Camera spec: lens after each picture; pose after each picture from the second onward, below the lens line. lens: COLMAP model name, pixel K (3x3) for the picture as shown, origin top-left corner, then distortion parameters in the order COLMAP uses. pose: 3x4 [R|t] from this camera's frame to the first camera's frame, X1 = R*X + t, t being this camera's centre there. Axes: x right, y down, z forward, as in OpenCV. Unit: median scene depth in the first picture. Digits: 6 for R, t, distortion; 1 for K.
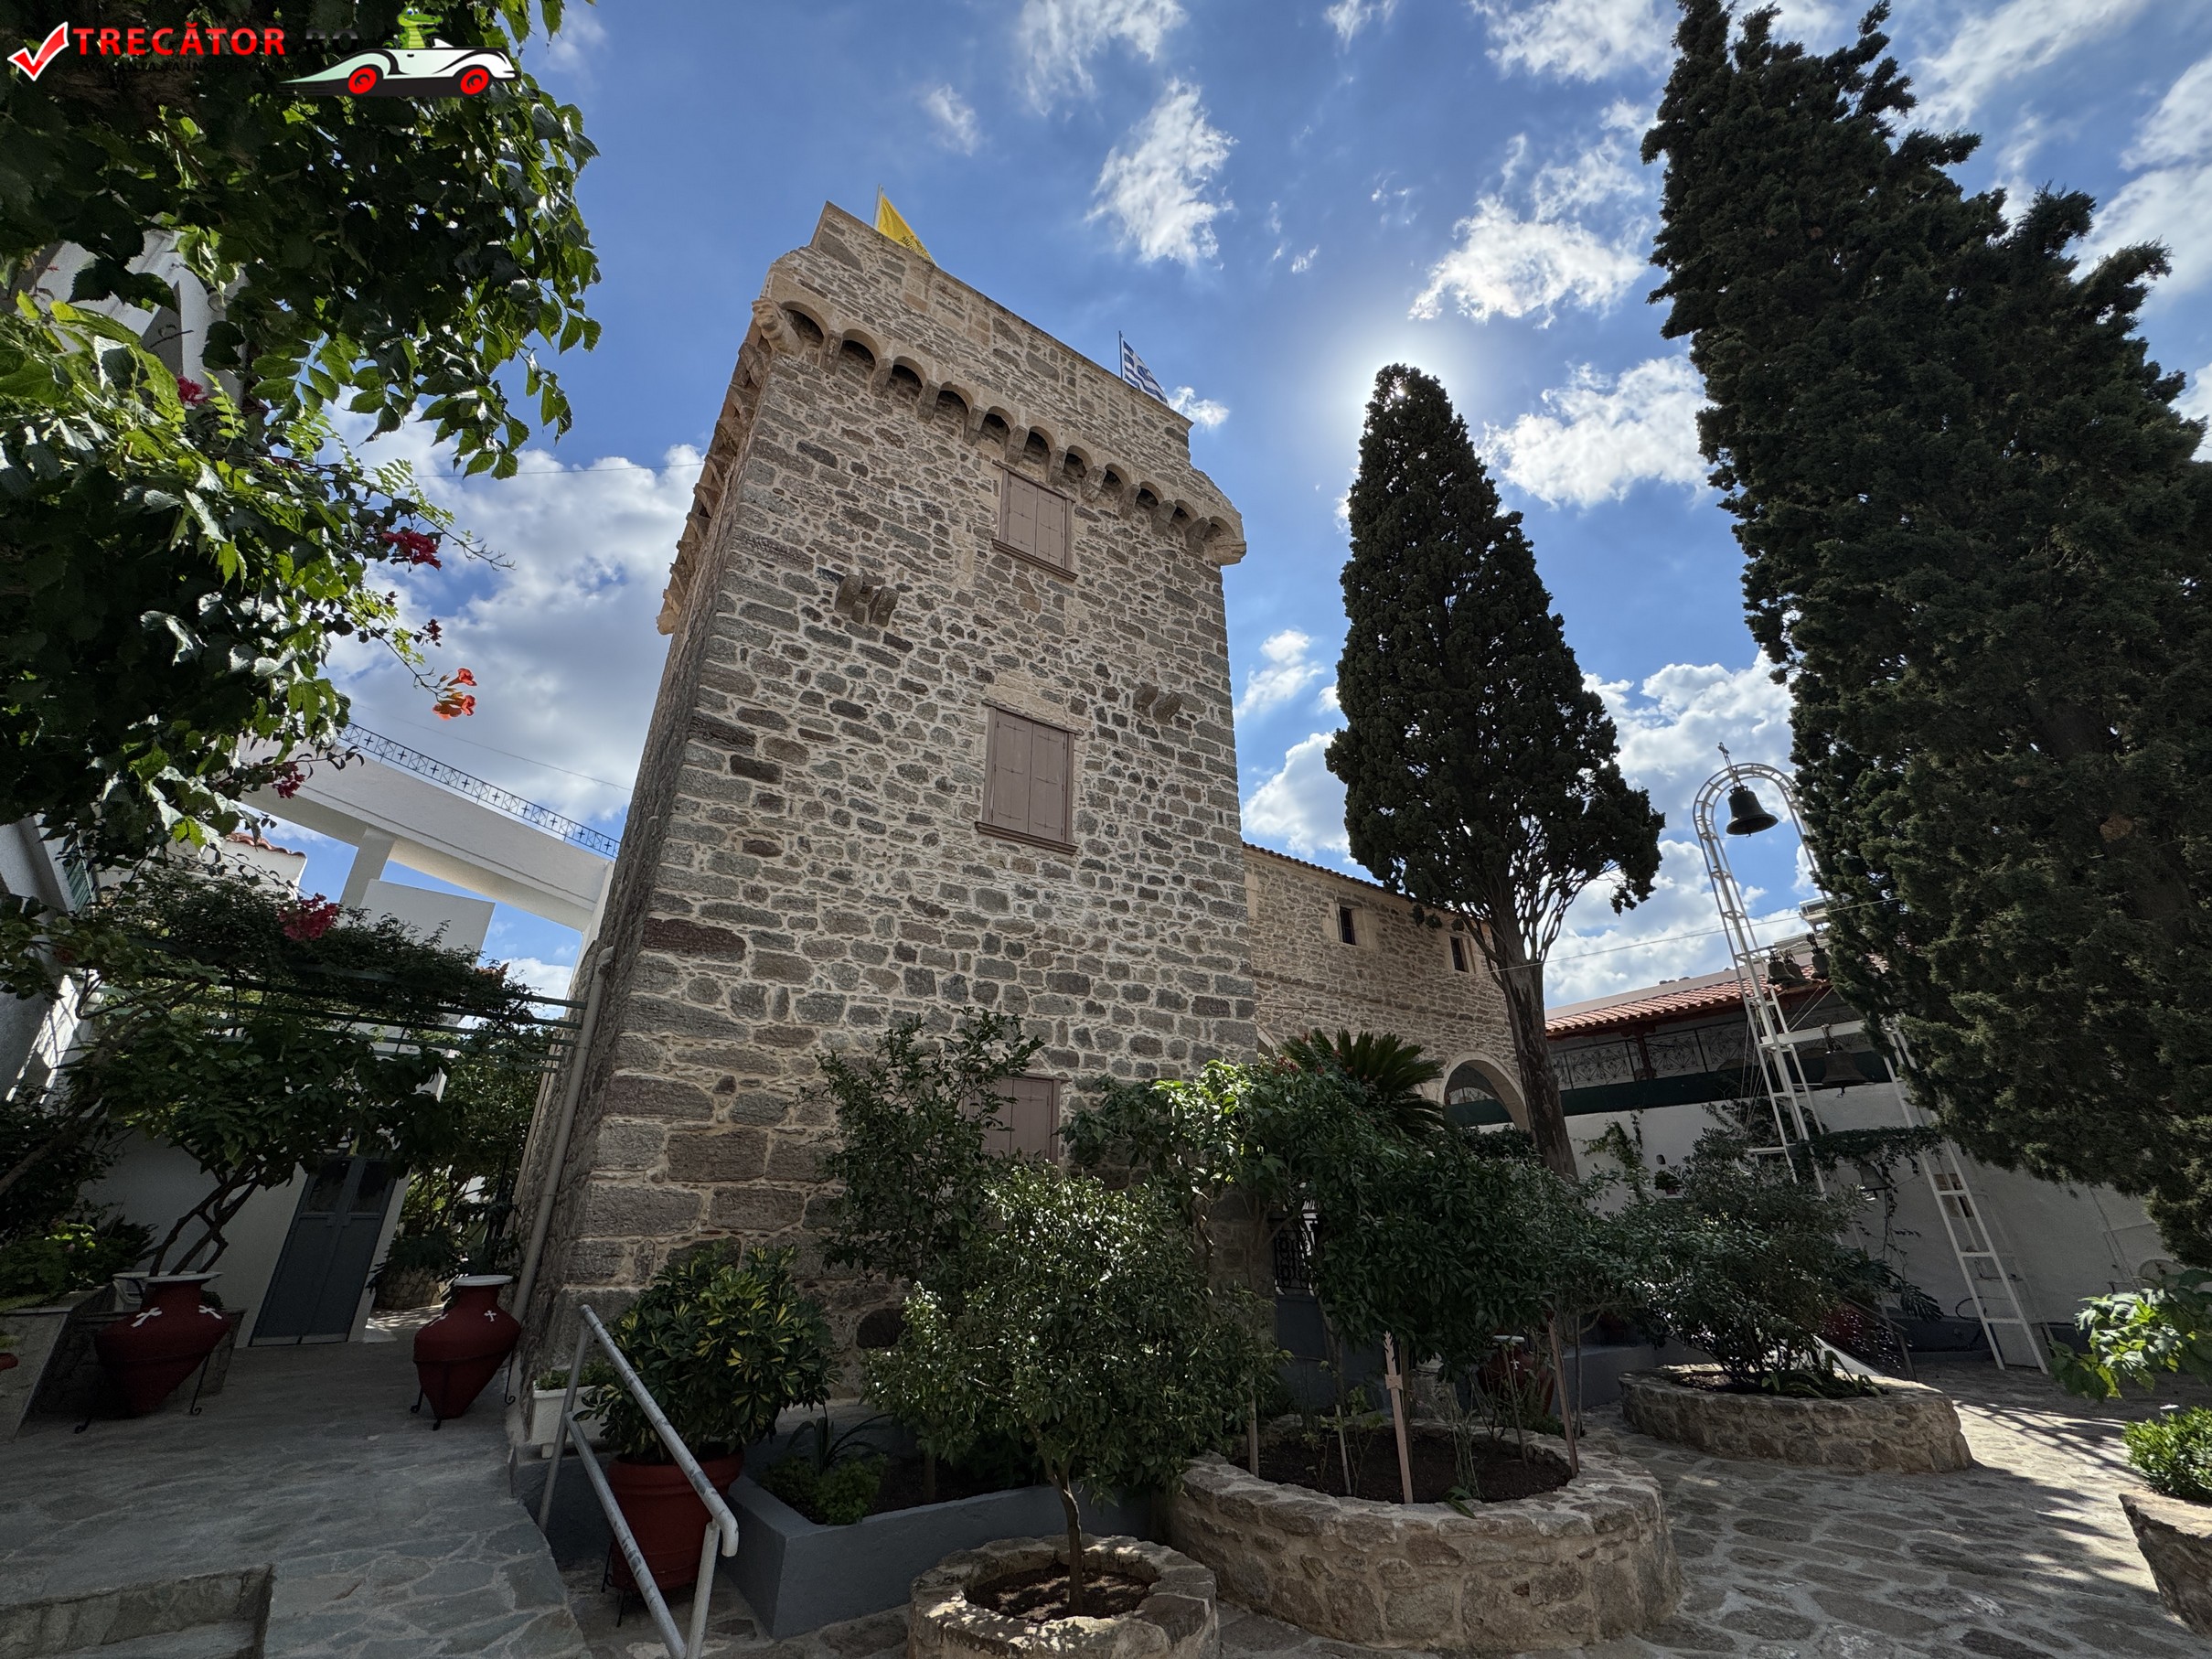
lens RADIAL K [[887.4, 0, 1094.9], [0, 887.4, 833.4], [0, 0, 1]] dist [-0.003362, 0.000910]
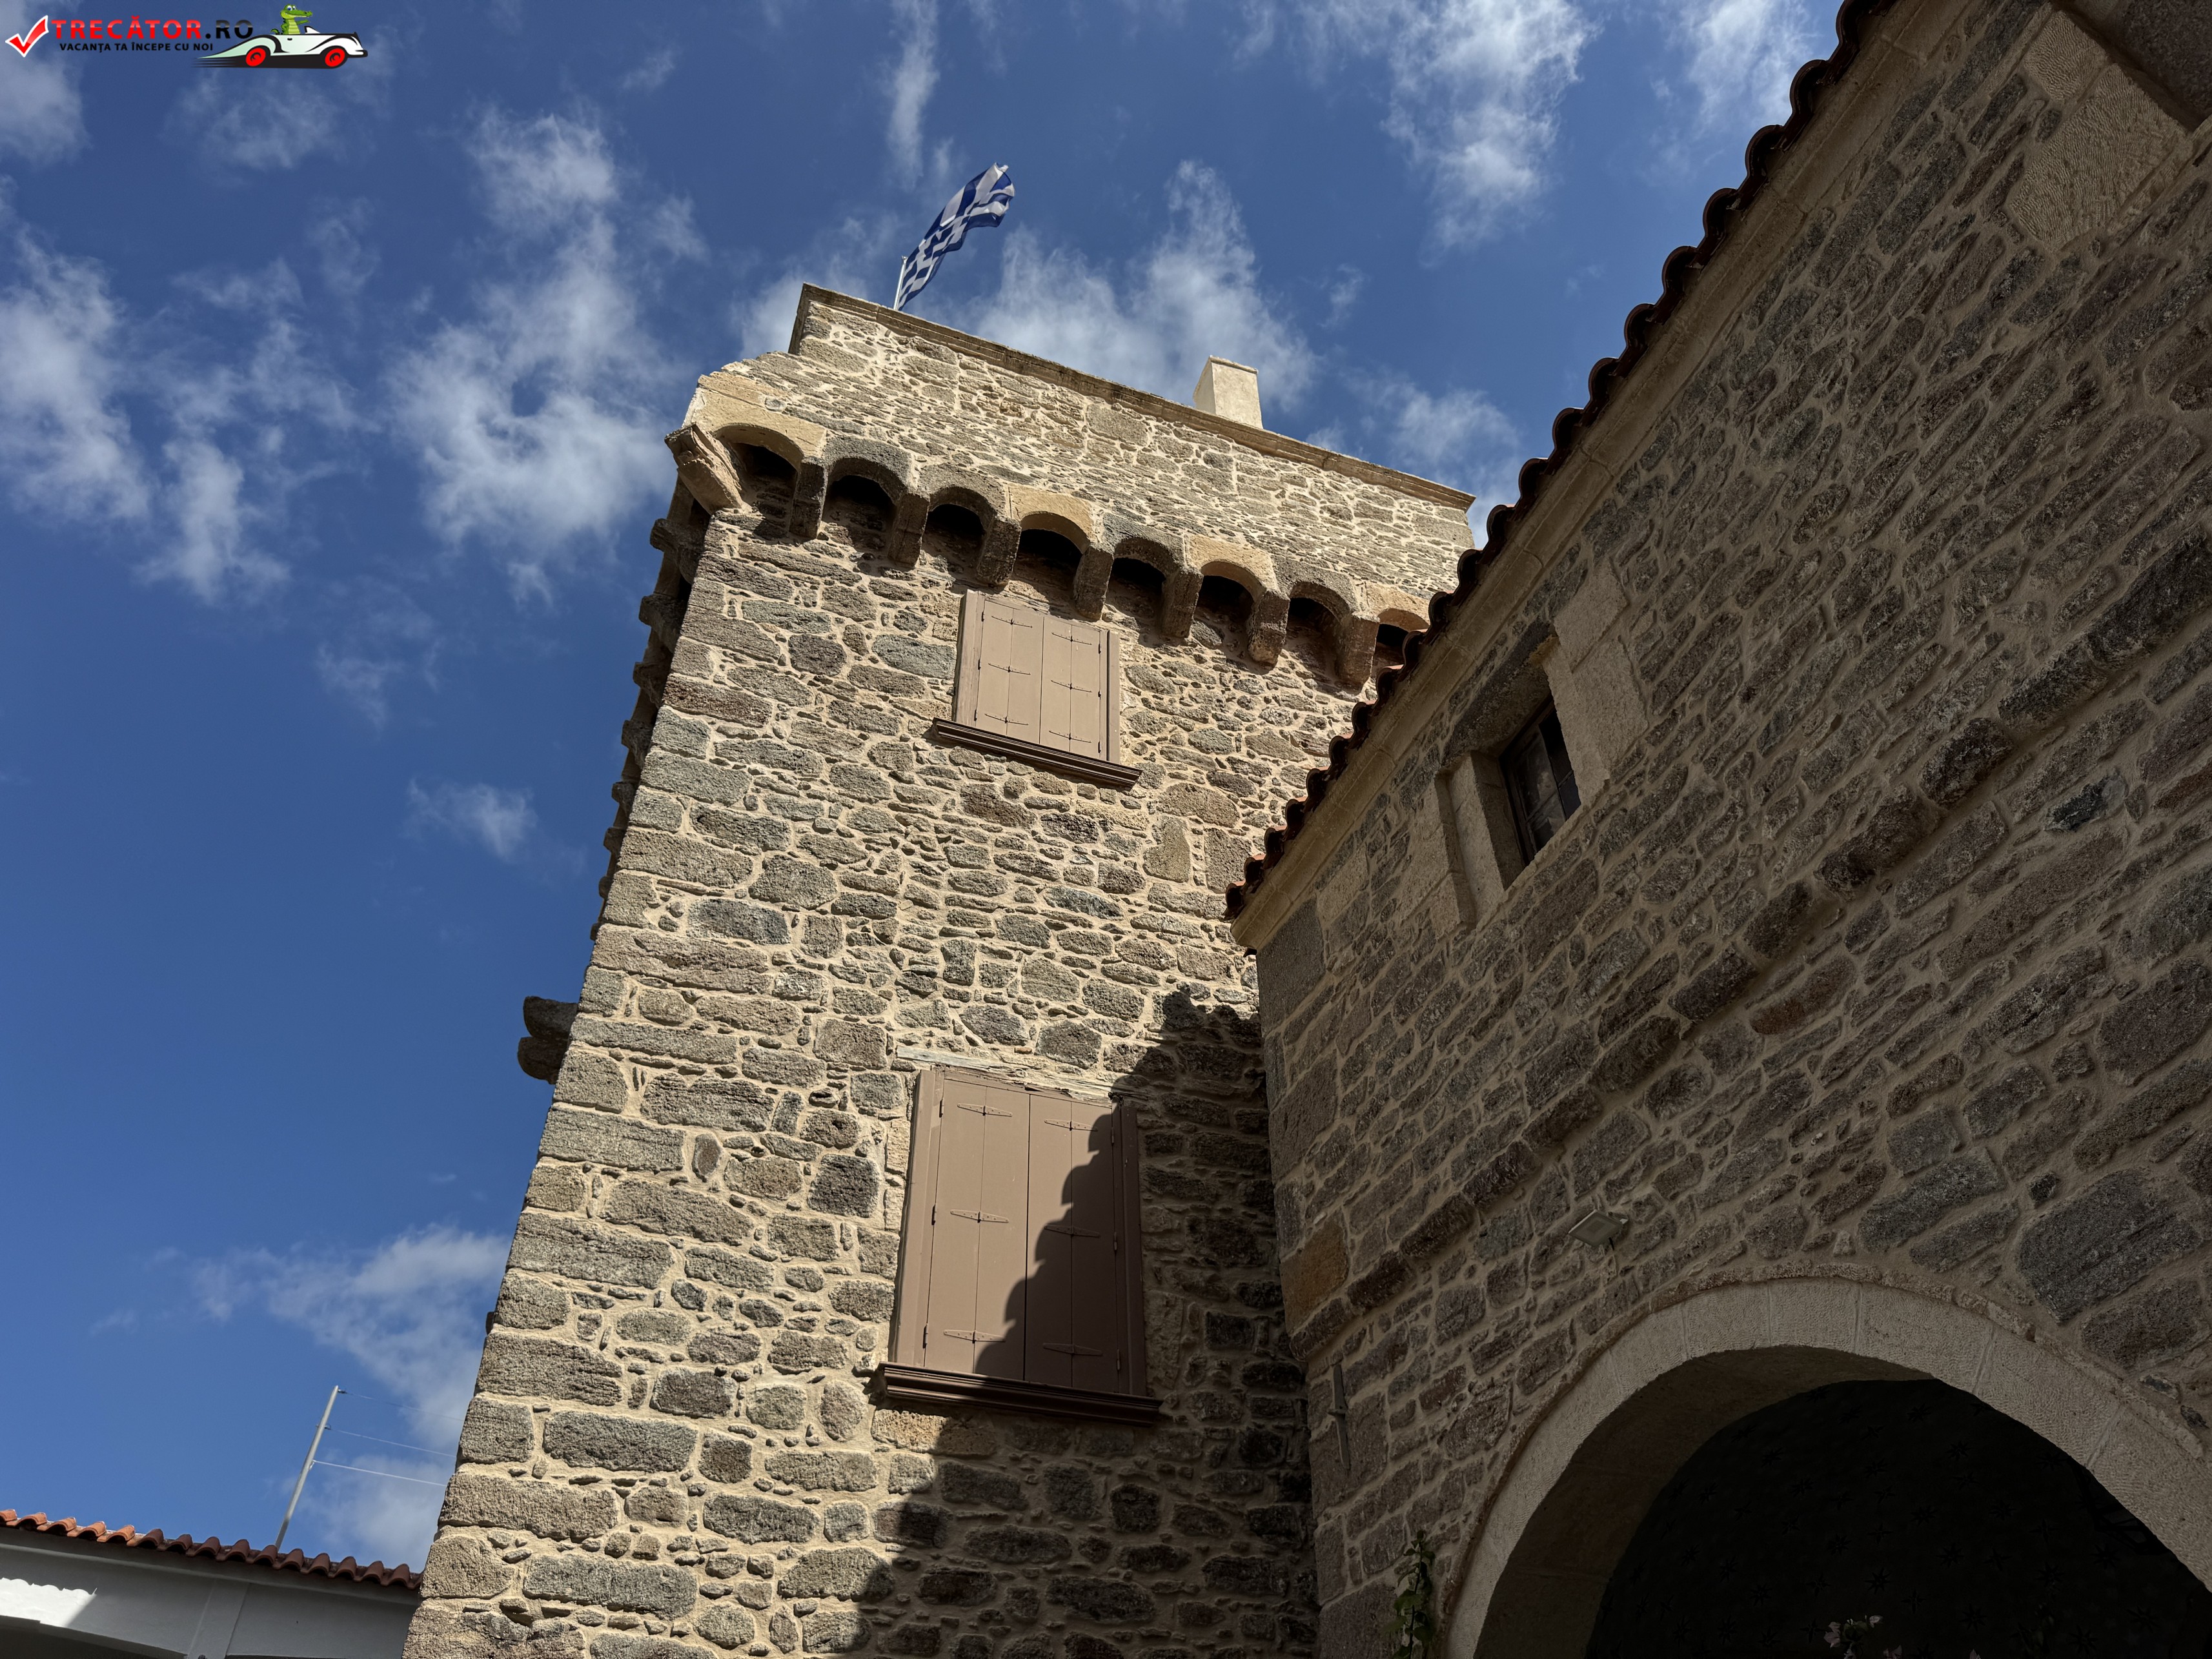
lens RADIAL K [[1563.3, 0, 1145.6], [0, 1563.3, 828.7], [0, 0, 1]] dist [0.064392, -0.072578]
pose [[-0.238230, -0.650167, -0.721477, 0.661134], [0.413339, 0.604356, -0.681106, 0.442358], [0.878861, -0.460474, 0.124763, 1.287740]]
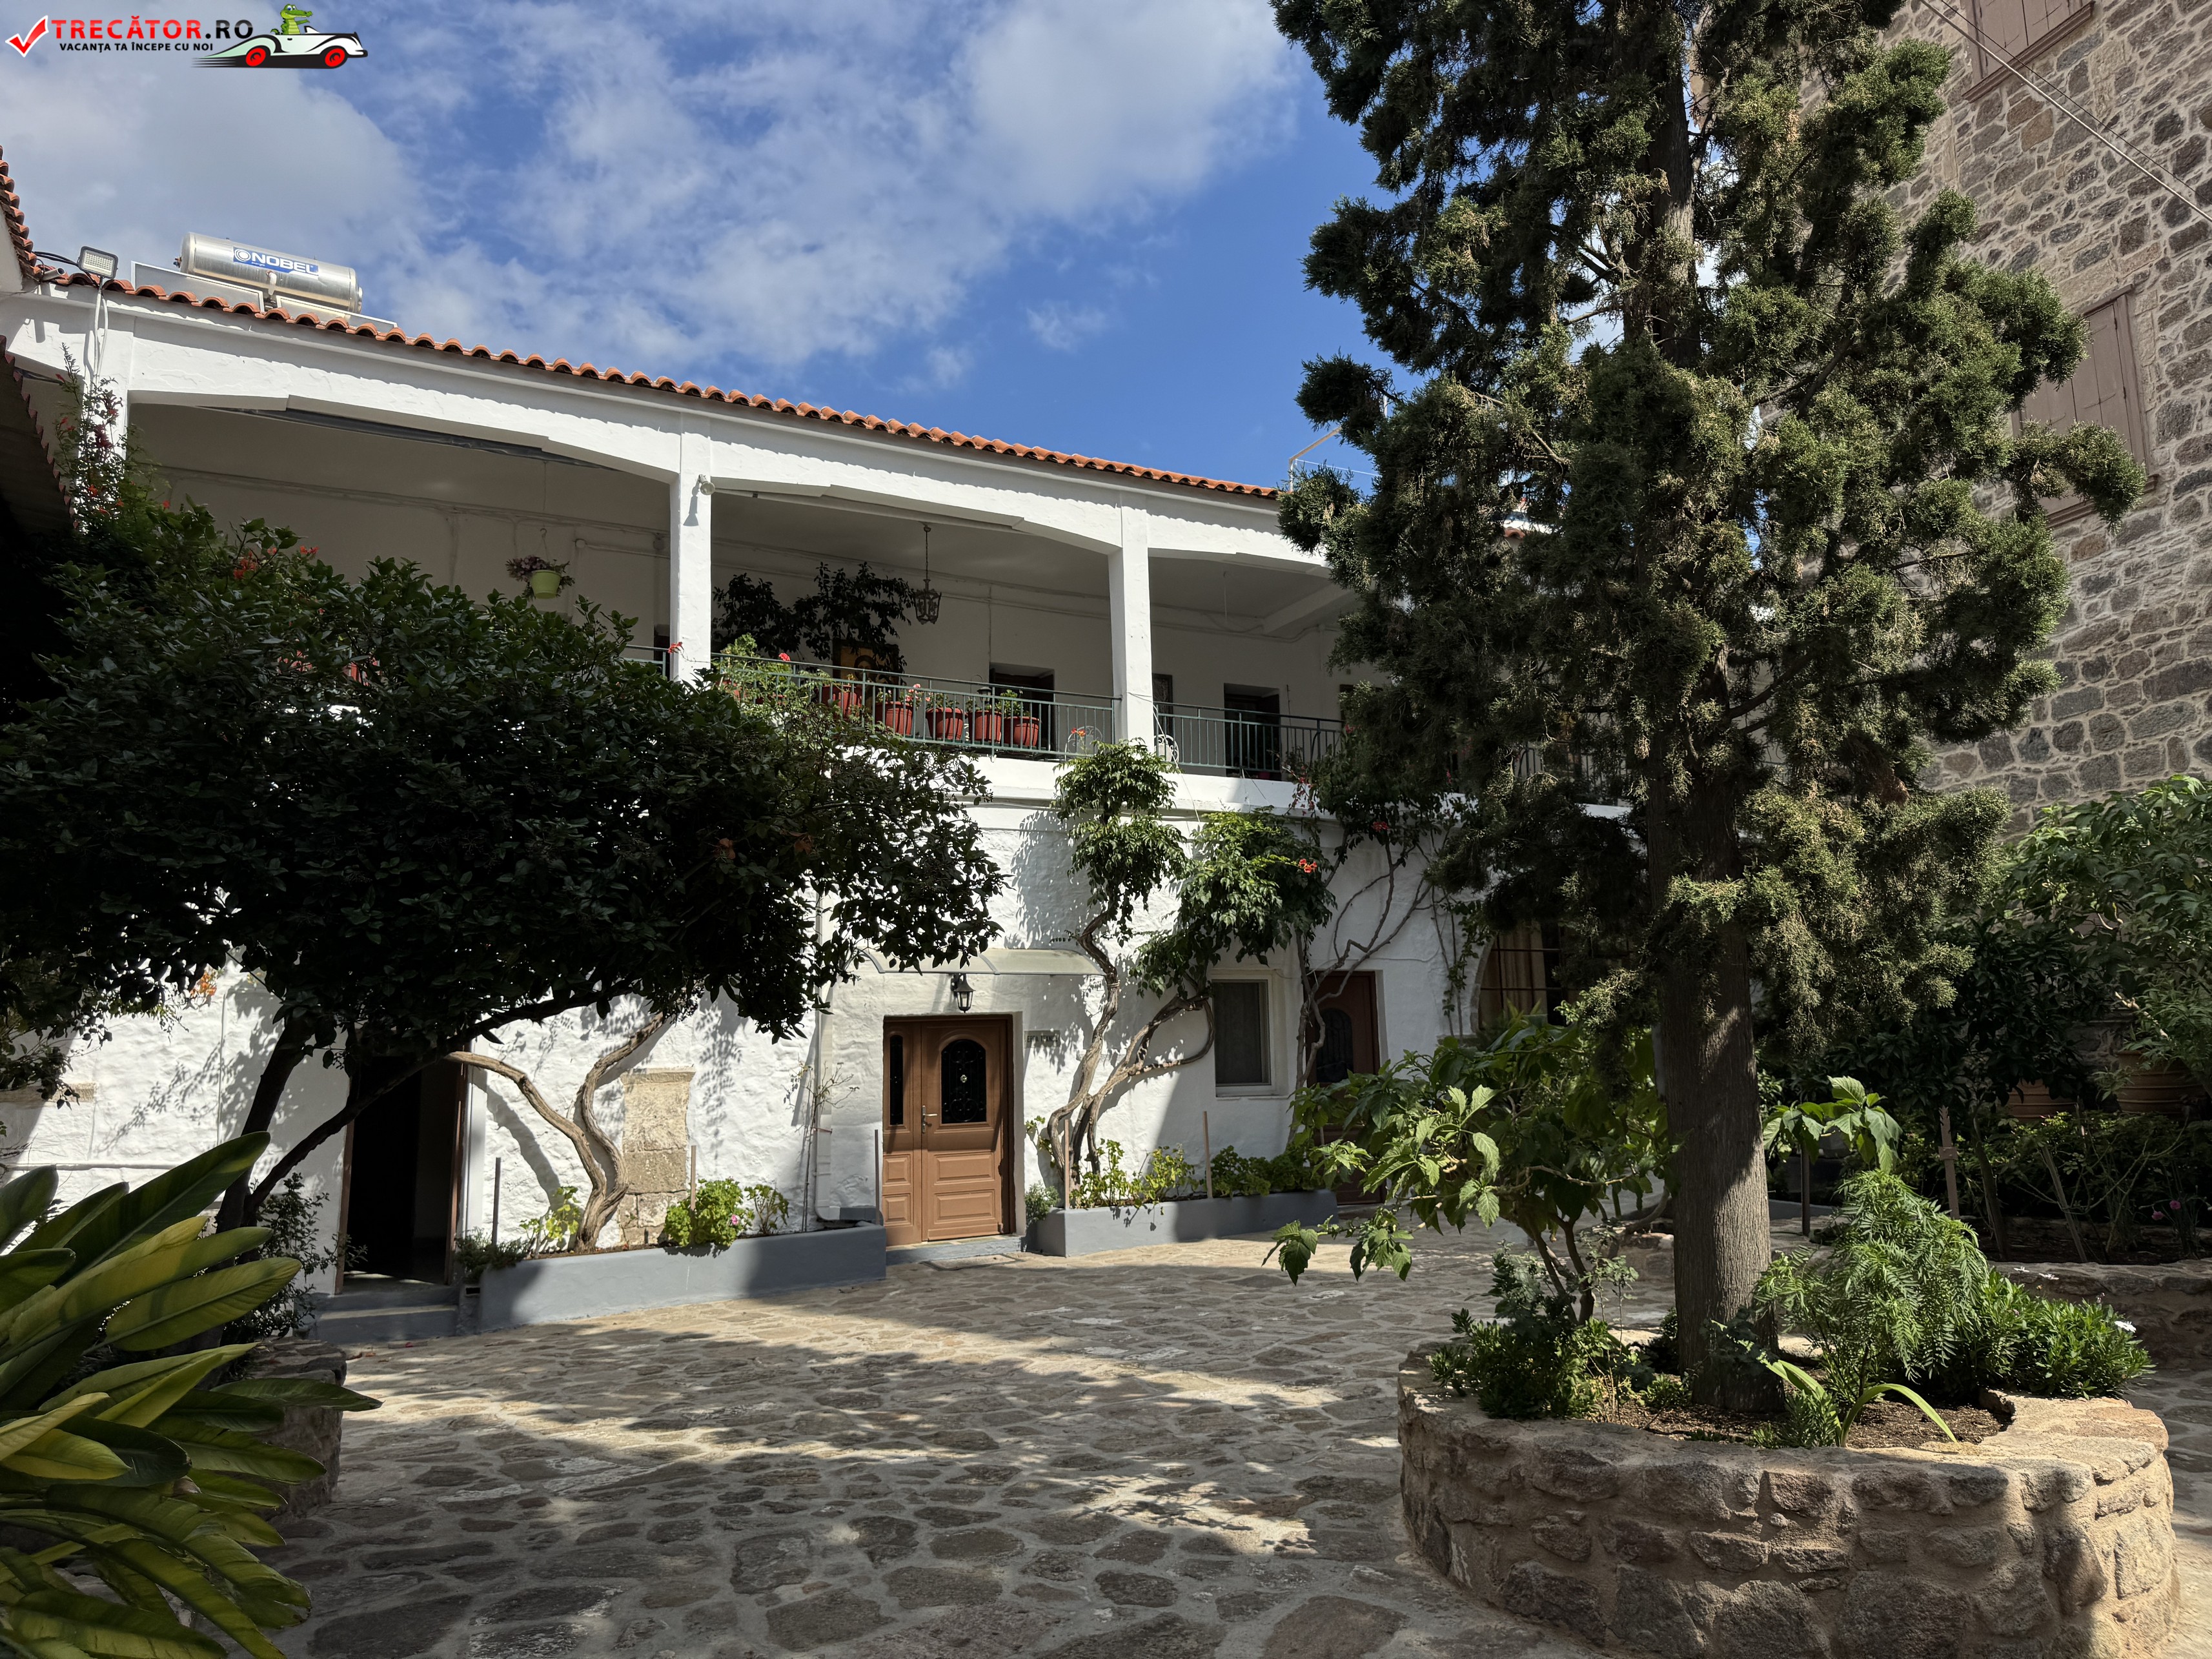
lens RADIAL K [[1563.3, 0, 1090.8], [0, 1563.3, 833.2], [0, 0, 1]] dist [0.064392, -0.072578]
pose [[-0.286344, -0.123664, -0.950113, 1.223279], [0.415000, 0.877782, -0.239322, 0.192315], [0.863587, -0.462825, -0.200027, 0.404526]]
